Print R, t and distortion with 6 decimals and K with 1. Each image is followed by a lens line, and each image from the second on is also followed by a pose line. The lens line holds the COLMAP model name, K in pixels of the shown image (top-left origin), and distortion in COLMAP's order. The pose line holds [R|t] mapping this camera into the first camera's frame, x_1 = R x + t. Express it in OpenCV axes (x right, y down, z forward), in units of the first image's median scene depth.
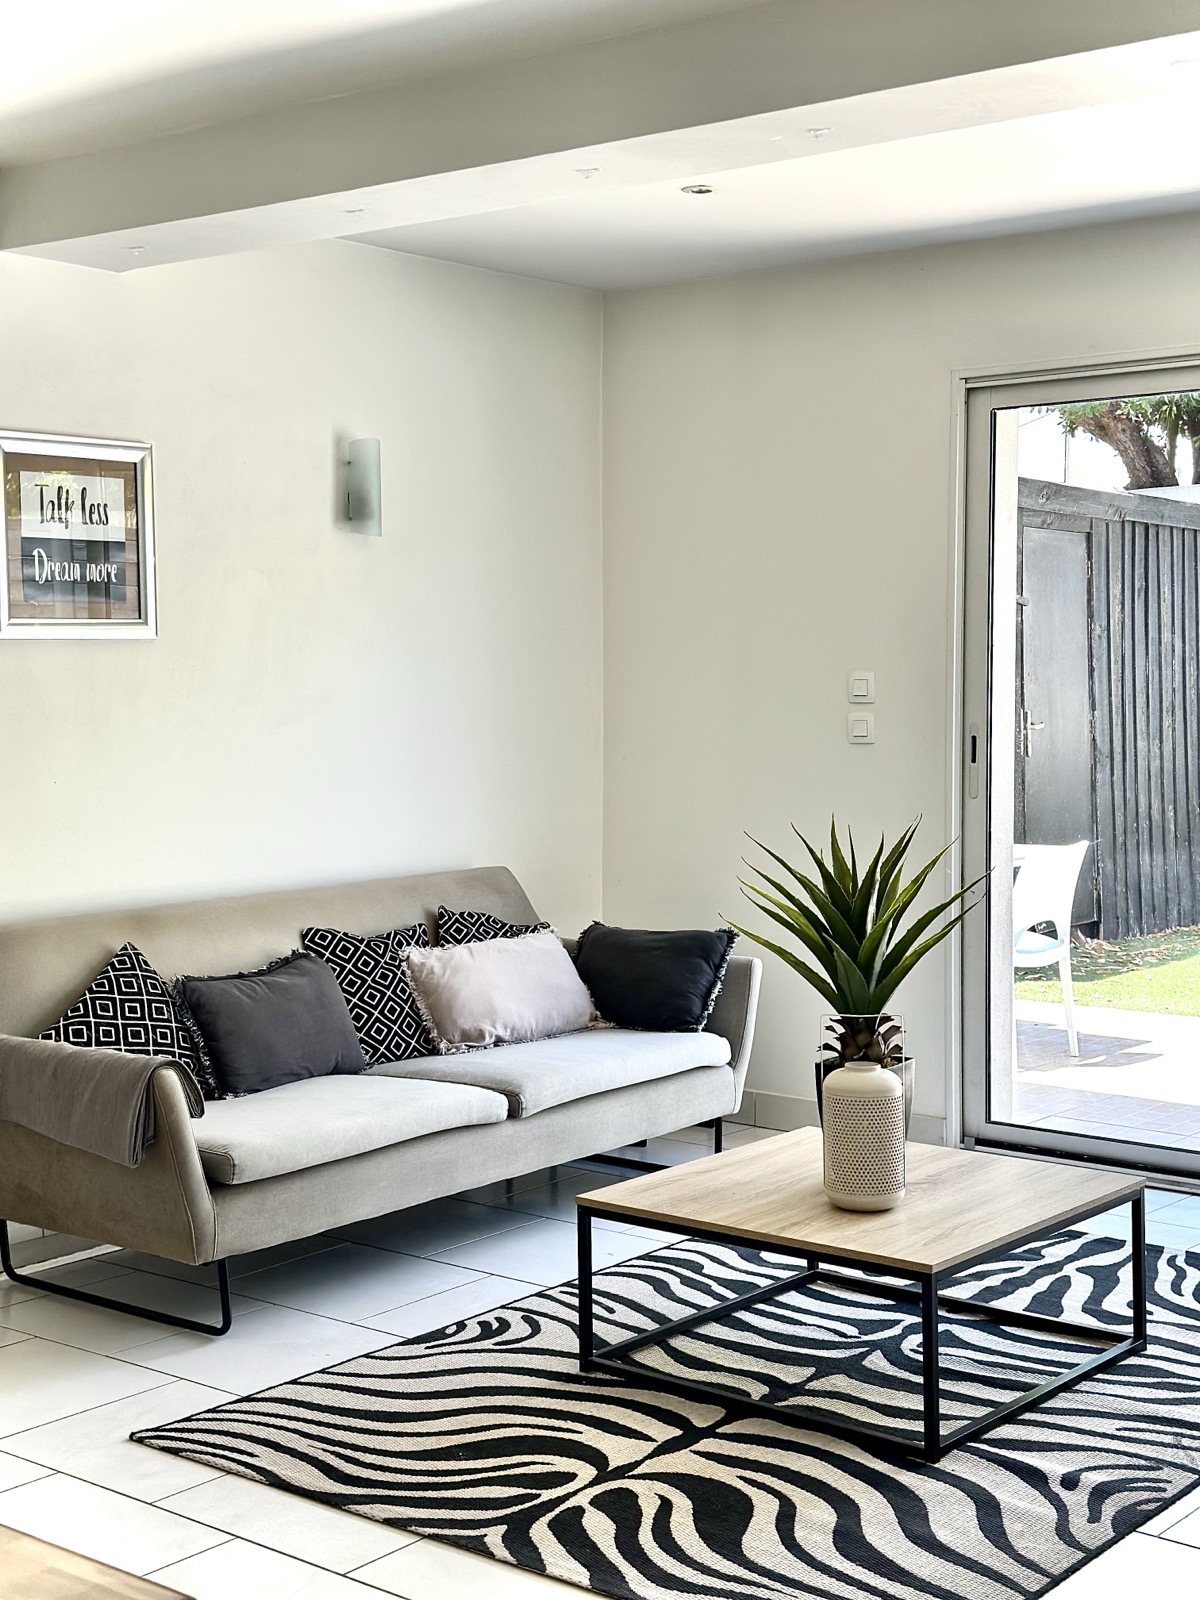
lens RADIAL K [[2246.8, 0, 605.5], [0, 2246.8, 799.1], [0, 0, 1]] dist [0.103769, 0.000000]
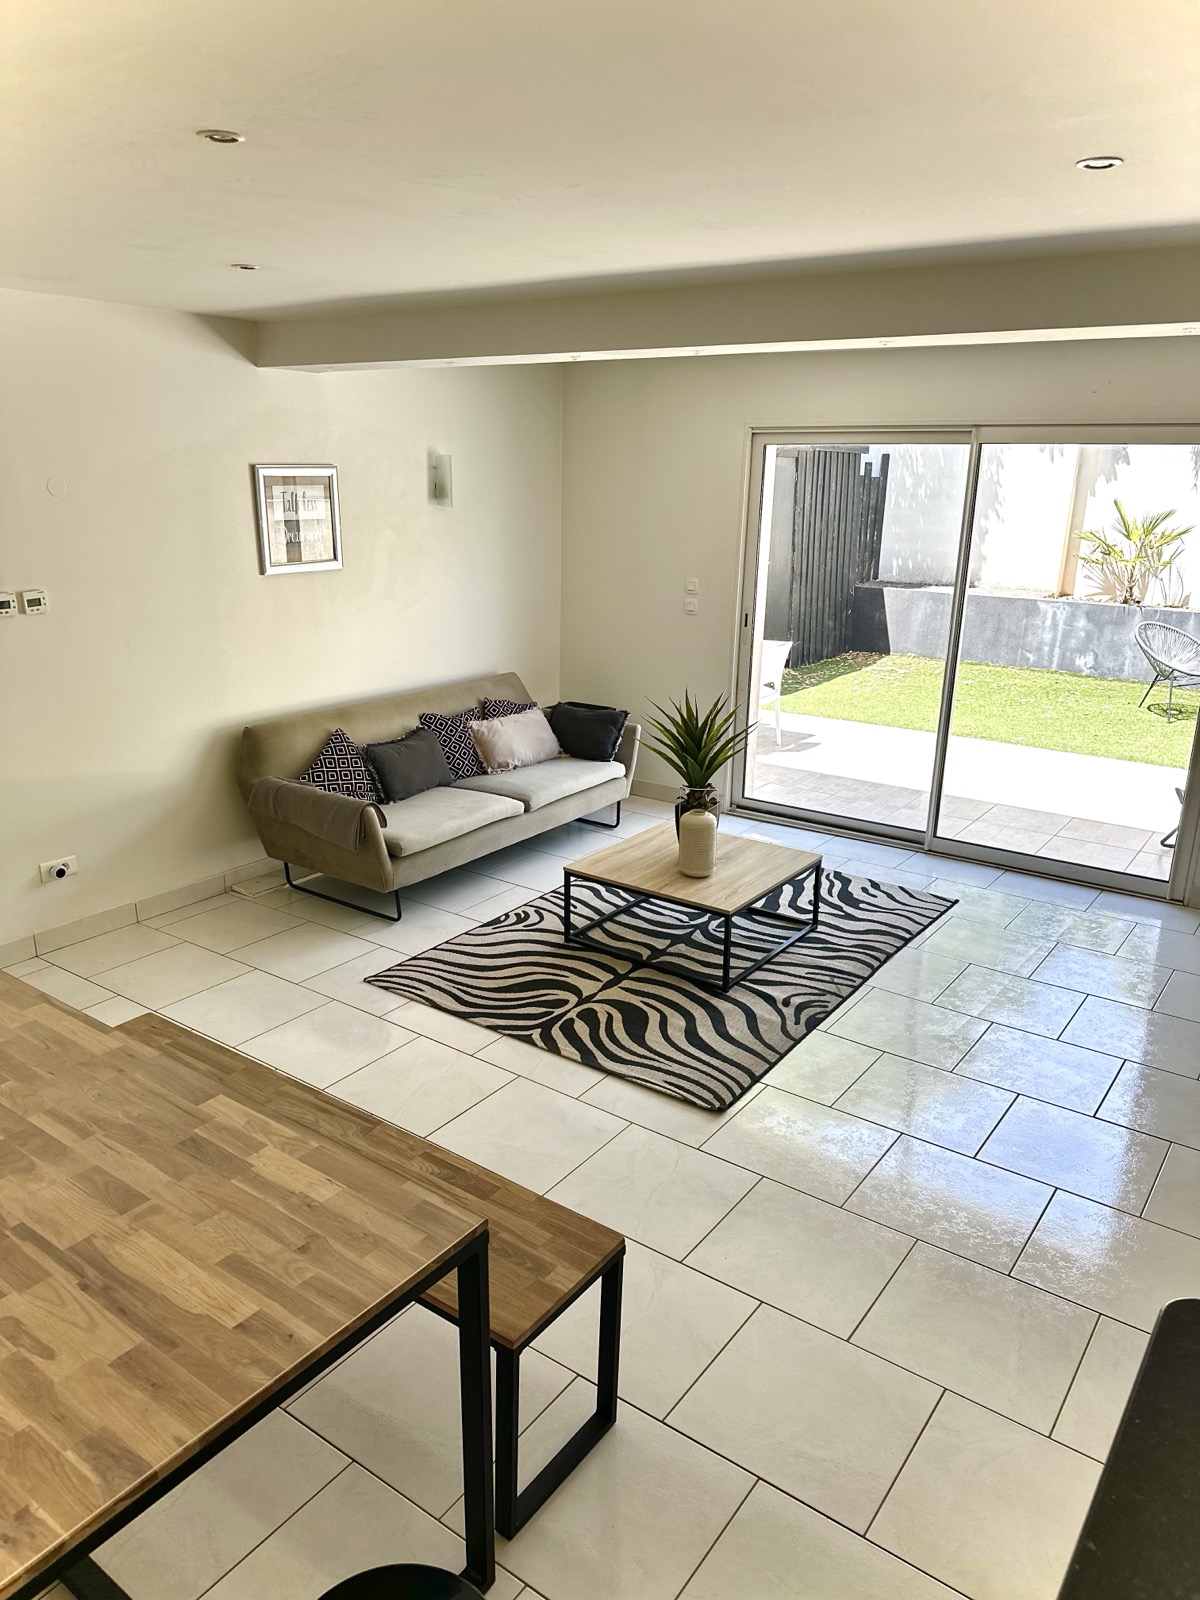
lens RADIAL K [[1133.7, 0, 592.8], [0, 1133.7, 803.8], [0, 0, 1]] dist [0.103548, -0.004076]
pose [[0.998127, 0.003669, 0.061072, -0.049746], [-0.017778, 0.972523, 0.232125, -0.130097], [-0.058542, -0.232776, 0.970767, -0.041567]]
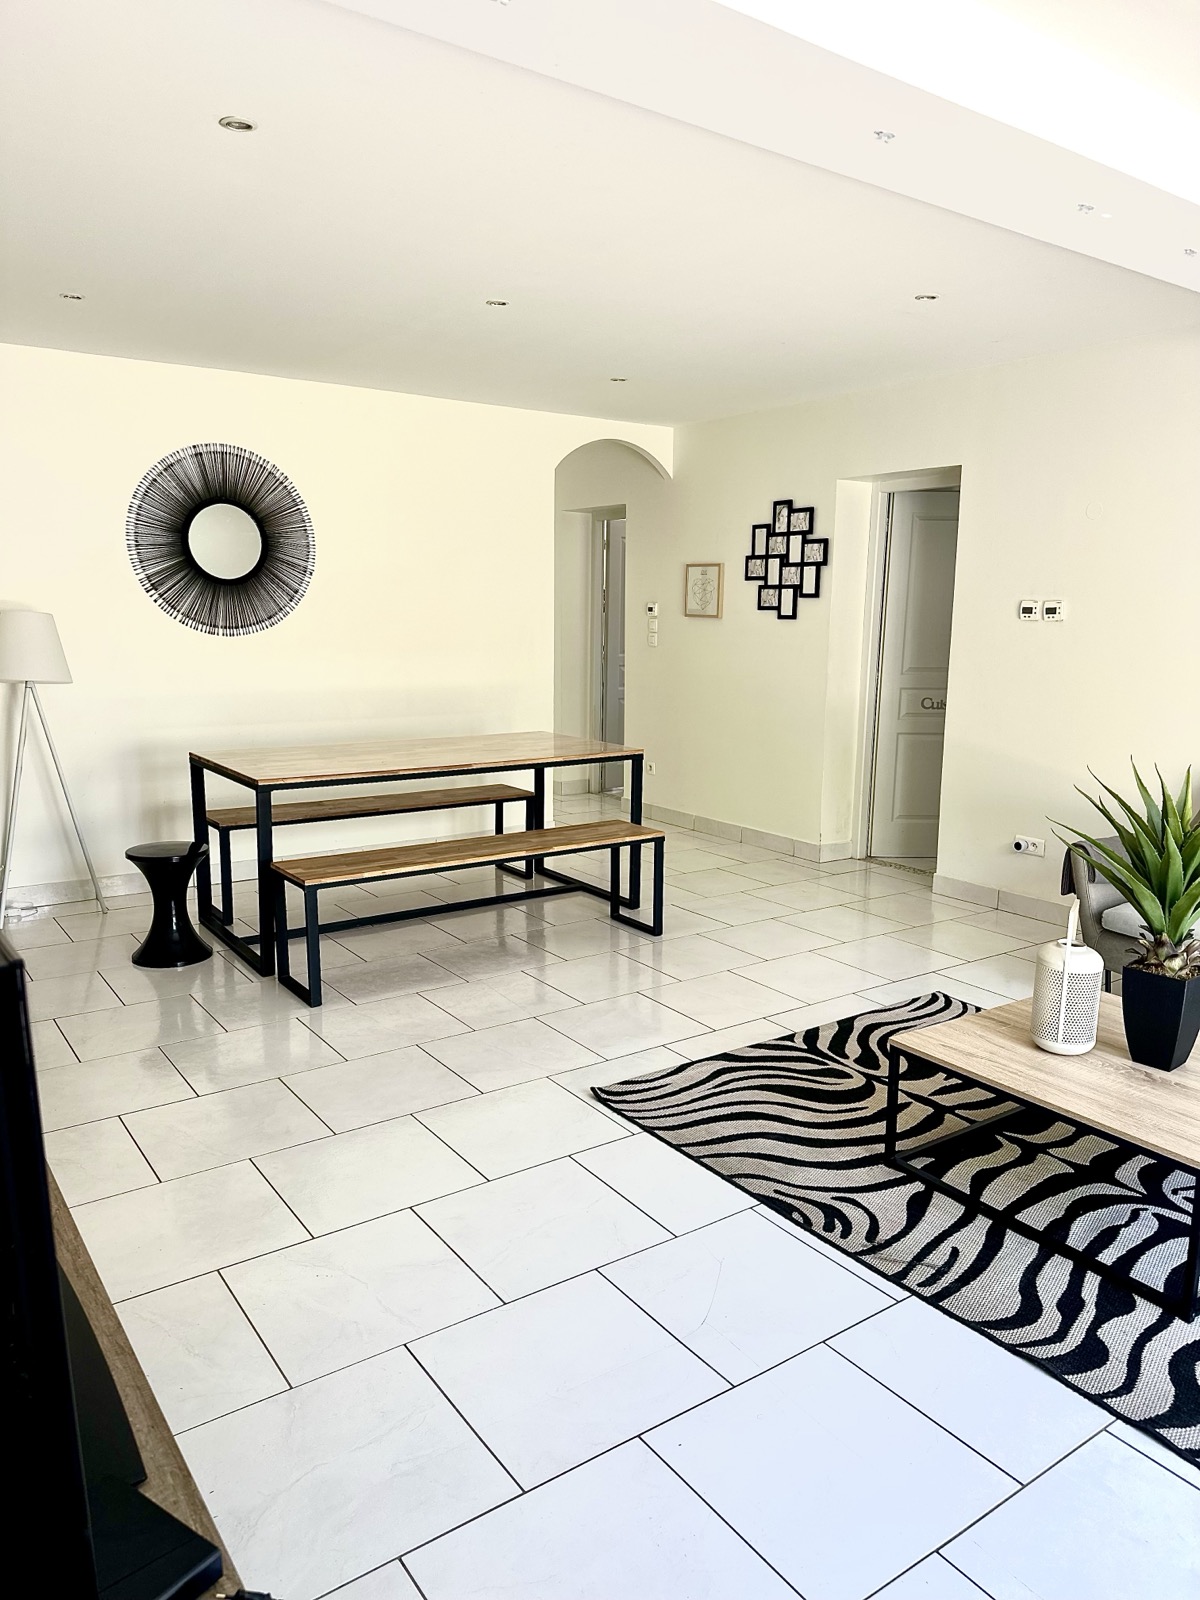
lens RADIAL K [[1133.7, 0, 604.5], [0, 1133.7, 802.6], [0, 0, 1]] dist [0.103548, -0.004076]
pose [[-0.260539, 0.171149, -0.950172, 0.750902], [-0.069672, 0.978263, 0.195313, -0.066591], [0.962946, 0.117088, -0.242952, 0.839614]]
